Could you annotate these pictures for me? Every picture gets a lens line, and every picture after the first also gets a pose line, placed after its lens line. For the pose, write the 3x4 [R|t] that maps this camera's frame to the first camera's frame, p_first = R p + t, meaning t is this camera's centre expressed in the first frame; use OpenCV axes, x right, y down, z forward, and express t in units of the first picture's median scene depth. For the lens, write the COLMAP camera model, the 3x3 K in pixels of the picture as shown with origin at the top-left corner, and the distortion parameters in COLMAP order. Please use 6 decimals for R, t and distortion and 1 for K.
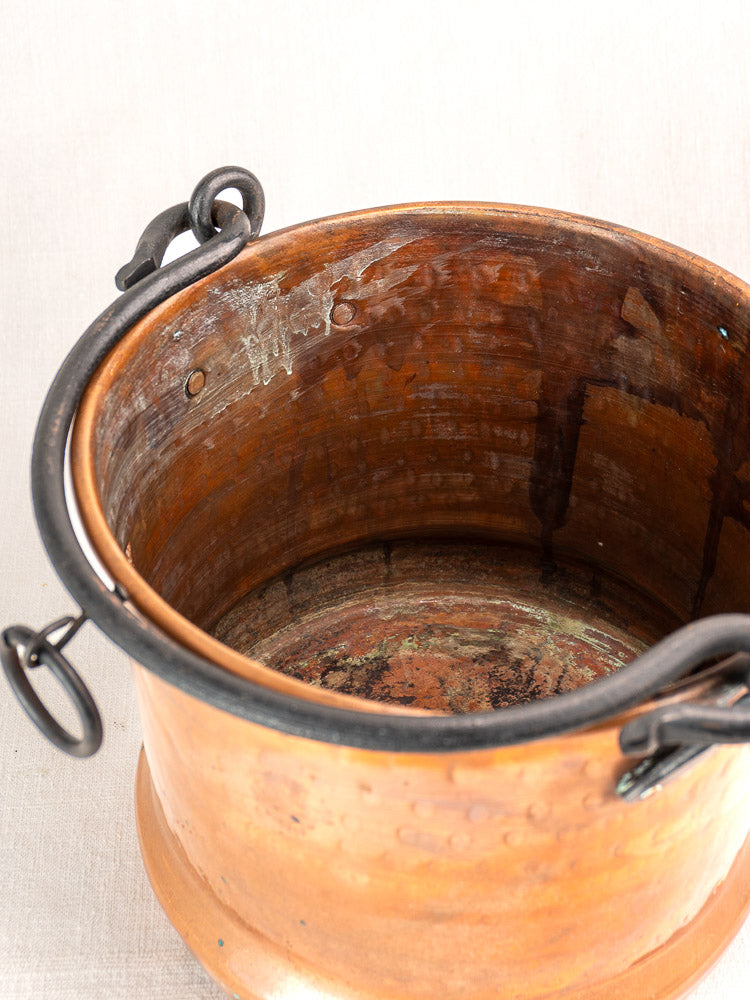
lens RADIAL K [[1605.1, 0, 373.5], [0, 1605.1, 494.3], [0, 0, 1]] dist [0.001551, 0.000000]
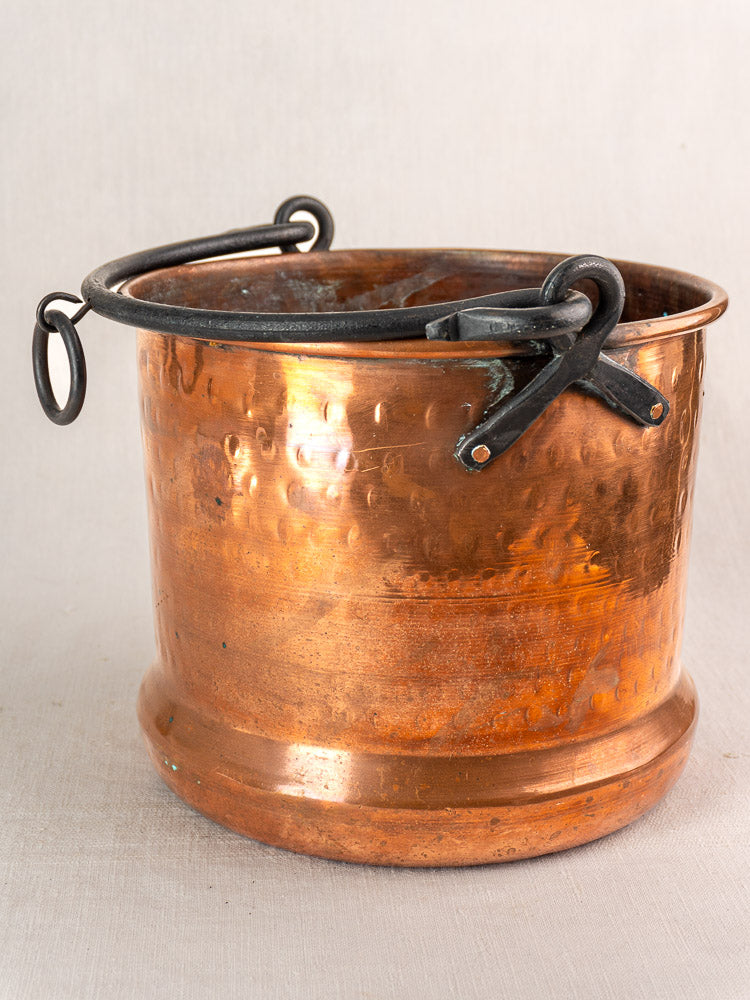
lens RADIAL K [[1605.1, 0, 374.2], [0, 1605.1, 503.6], [0, 0, 1]] dist [0.001551, 0.000000]
pose [[0.967395, 0.067601, -0.244083, 0.303854], [-0.172367, 0.881837, -0.438923, 0.593775], [0.185570, 0.466684, 0.864737, -0.045735]]
